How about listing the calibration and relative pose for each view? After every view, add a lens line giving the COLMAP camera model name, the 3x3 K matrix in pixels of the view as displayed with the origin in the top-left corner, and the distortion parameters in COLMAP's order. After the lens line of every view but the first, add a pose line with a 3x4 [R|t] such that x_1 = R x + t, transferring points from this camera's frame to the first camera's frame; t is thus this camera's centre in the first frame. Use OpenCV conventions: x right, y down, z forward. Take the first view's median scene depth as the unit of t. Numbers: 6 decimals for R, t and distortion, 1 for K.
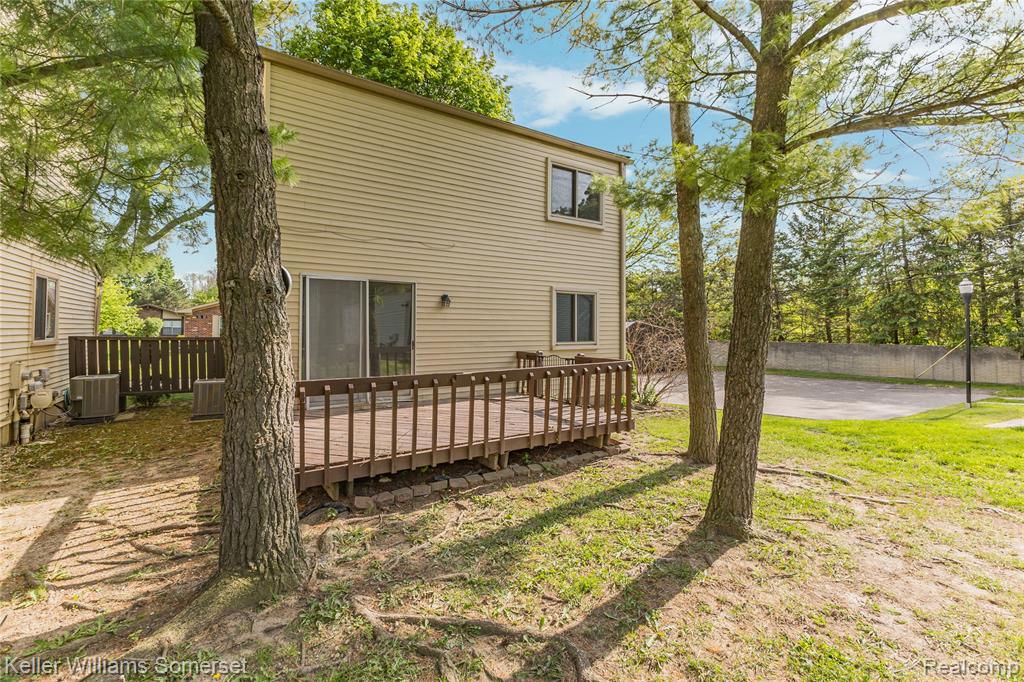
lens RADIAL K [[444.4, 0, 514.3], [0, 444.4, 325.5], [0, 0, 1]] dist [0.014044, -0.002312]
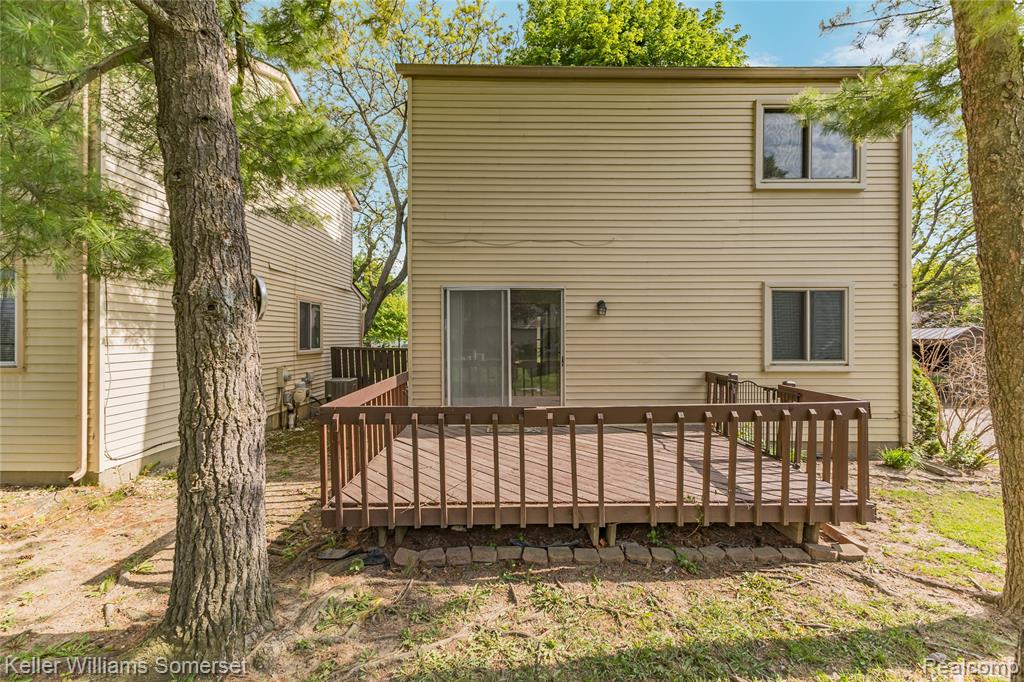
lens RADIAL K [[444.4, 0, 508.5], [0, 444.4, 339.4], [0, 0, 1]] dist [0.014044, -0.002312]
pose [[0.848879, -0.000352, -0.528587, 0.159756], [0.006812, 0.999924, 0.010272, -0.008723], [0.528543, -0.012321, 0.848817, 0.247145]]
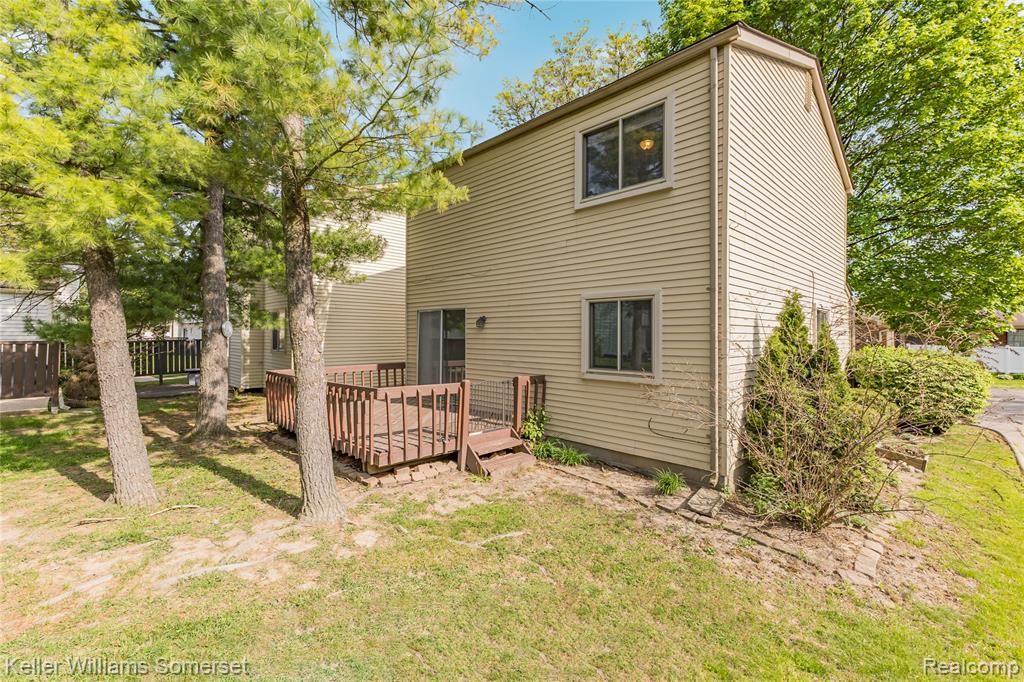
lens RADIAL K [[444.4, 0, 513.7], [0, 444.4, 338.4], [0, 0, 1]] dist [0.014044, -0.002312]
pose [[0.223653, -0.001201, -0.974668, 1.105376], [-0.002462, 0.999995, -0.001797, -0.016022], [0.974666, 0.002801, 0.223649, 0.987975]]
